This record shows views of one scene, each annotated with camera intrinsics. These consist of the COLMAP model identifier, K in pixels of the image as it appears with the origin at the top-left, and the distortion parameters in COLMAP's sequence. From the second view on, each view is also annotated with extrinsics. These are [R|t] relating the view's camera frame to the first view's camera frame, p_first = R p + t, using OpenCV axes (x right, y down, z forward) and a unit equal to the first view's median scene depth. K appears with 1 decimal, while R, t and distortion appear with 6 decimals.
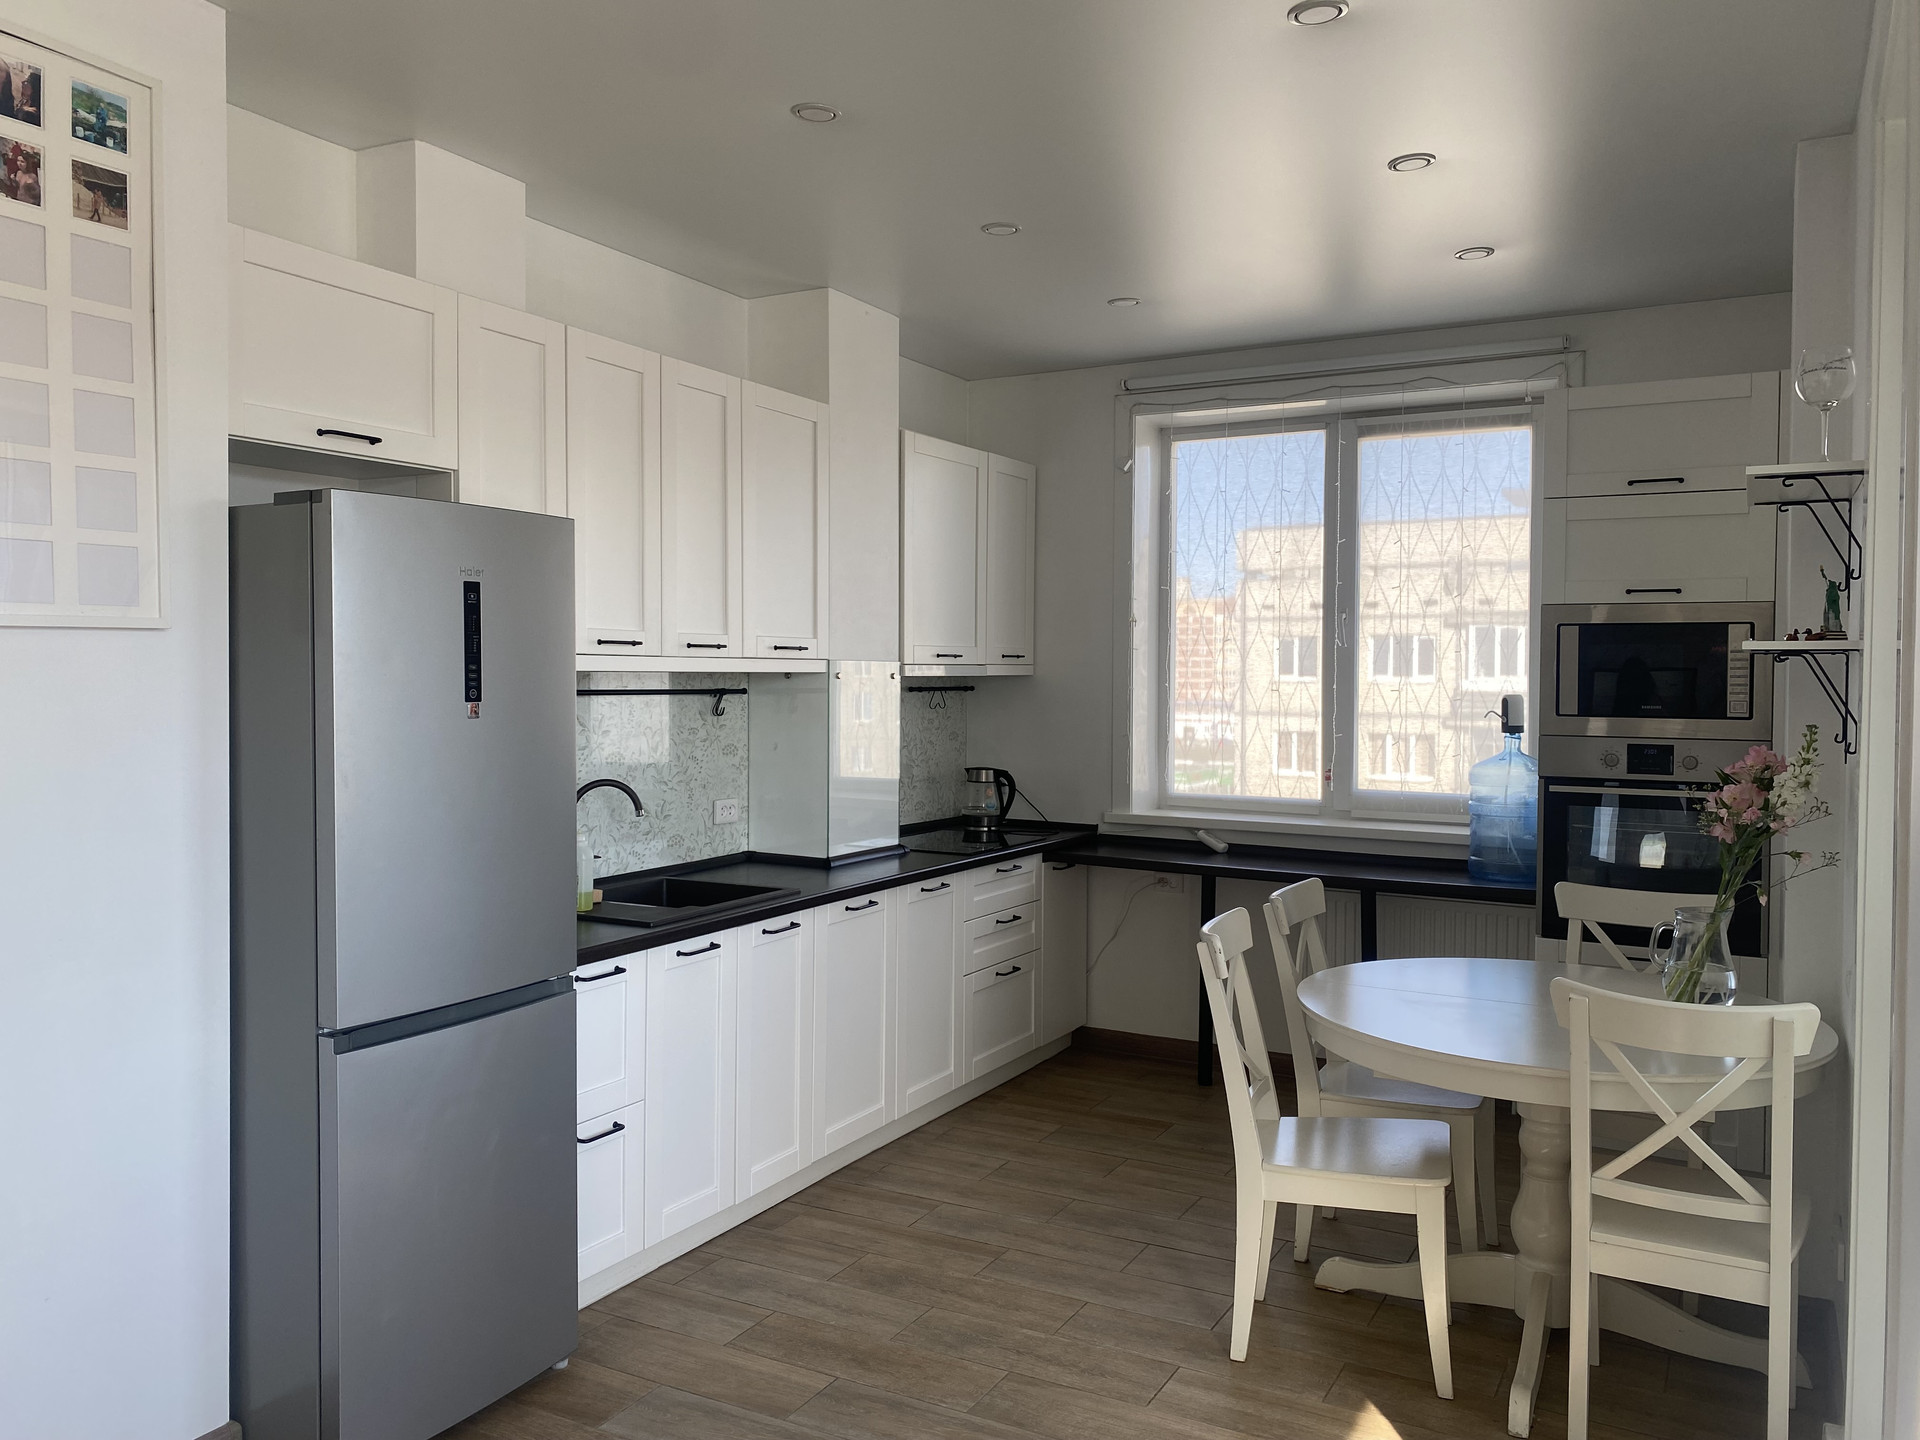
lens RADIAL K [[1463.7, 0, 970.0], [0, 1463.7, 710.6], [0, 0, 1]] dist [0.011395, -0.015960]
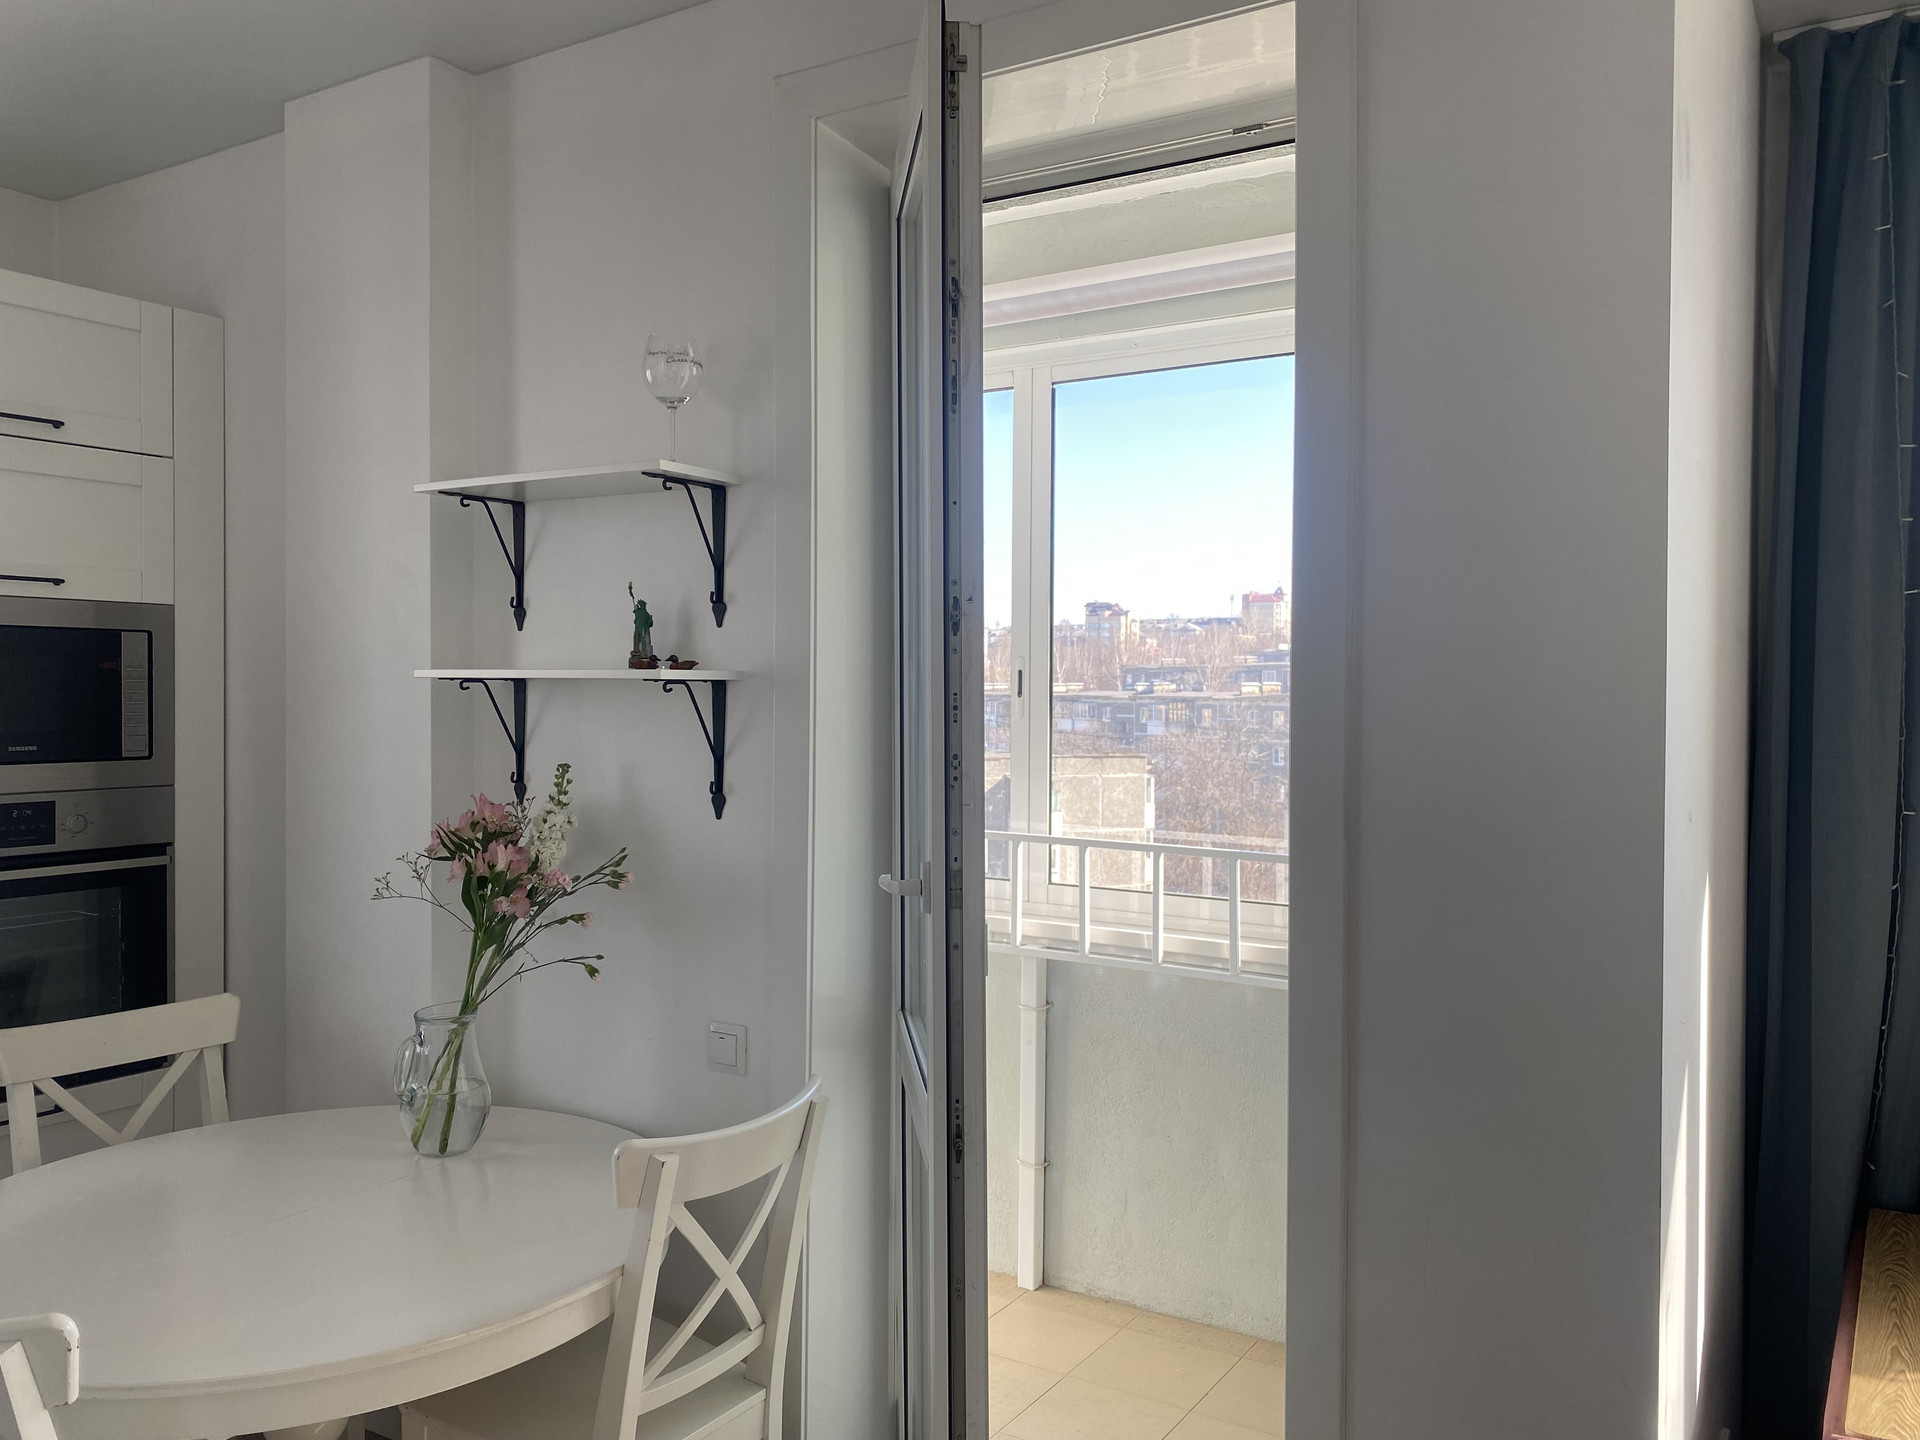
lens RADIAL K [[1463.7, 0, 970.0], [0, 1463.7, 710.6], [0, 0, 1]] dist [0.011395, -0.015960]
pose [[0.051621, -0.025507, 0.998341, -0.184573], [0.022011, 0.999460, 0.024397, -0.025727], [-0.998424, 0.020715, 0.052154, 0.495944]]
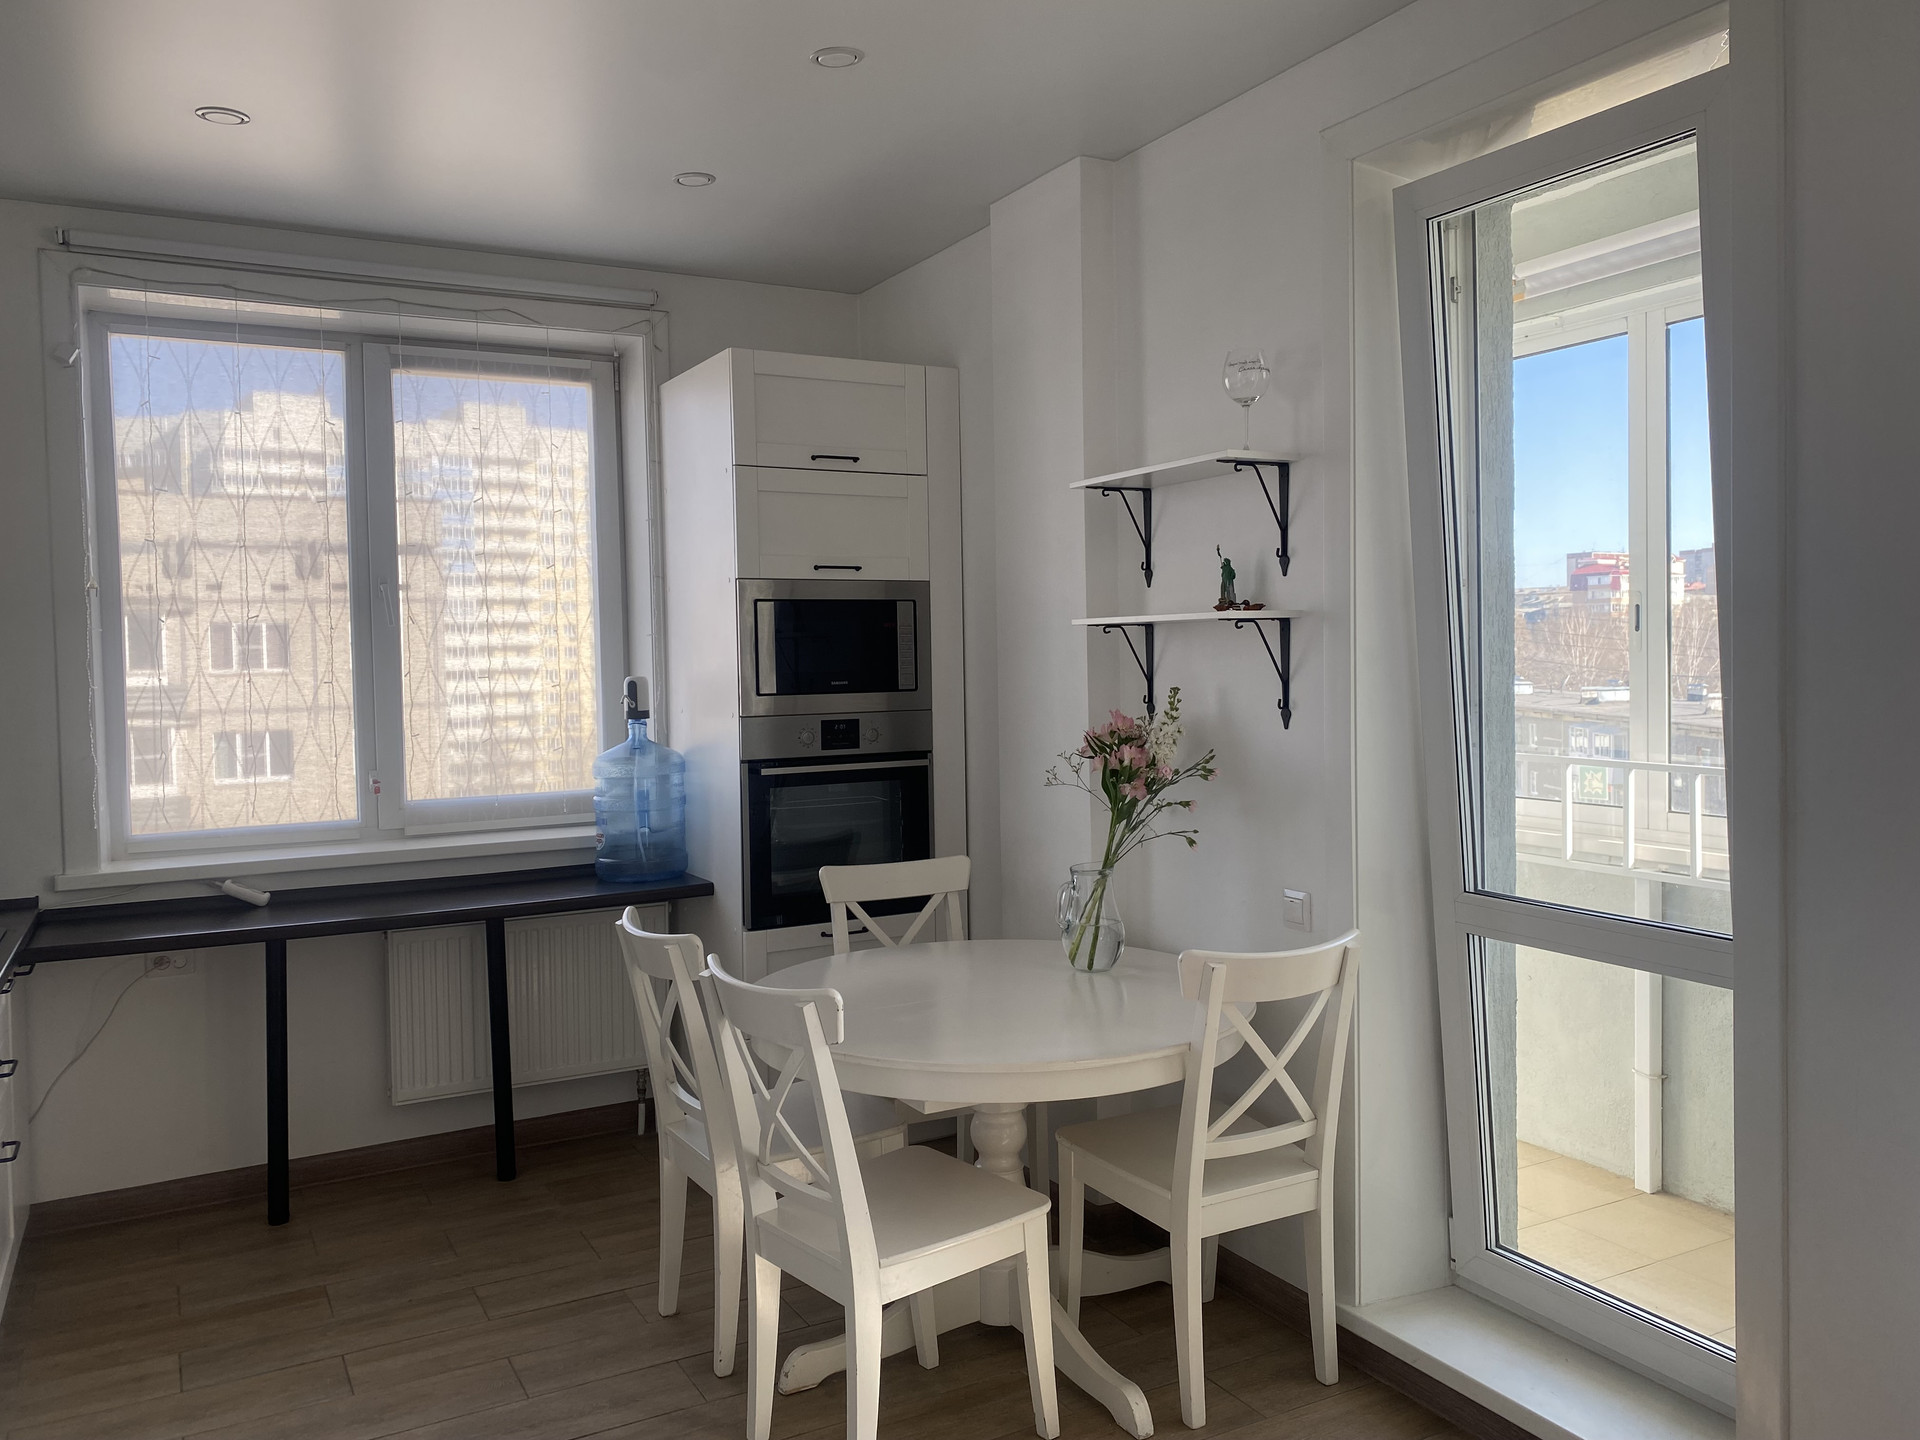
lens RADIAL K [[1429.3, 0, 942.8], [0, 1429.3, 719.8], [0, 0, 1]] dist [0.080066, -0.076718]
pose [[0.548195, -0.058080, 0.834332, -0.303358], [0.046230, 0.998165, 0.039110, -0.011758], [-0.835072, 0.017132, 0.549874, 0.378484]]
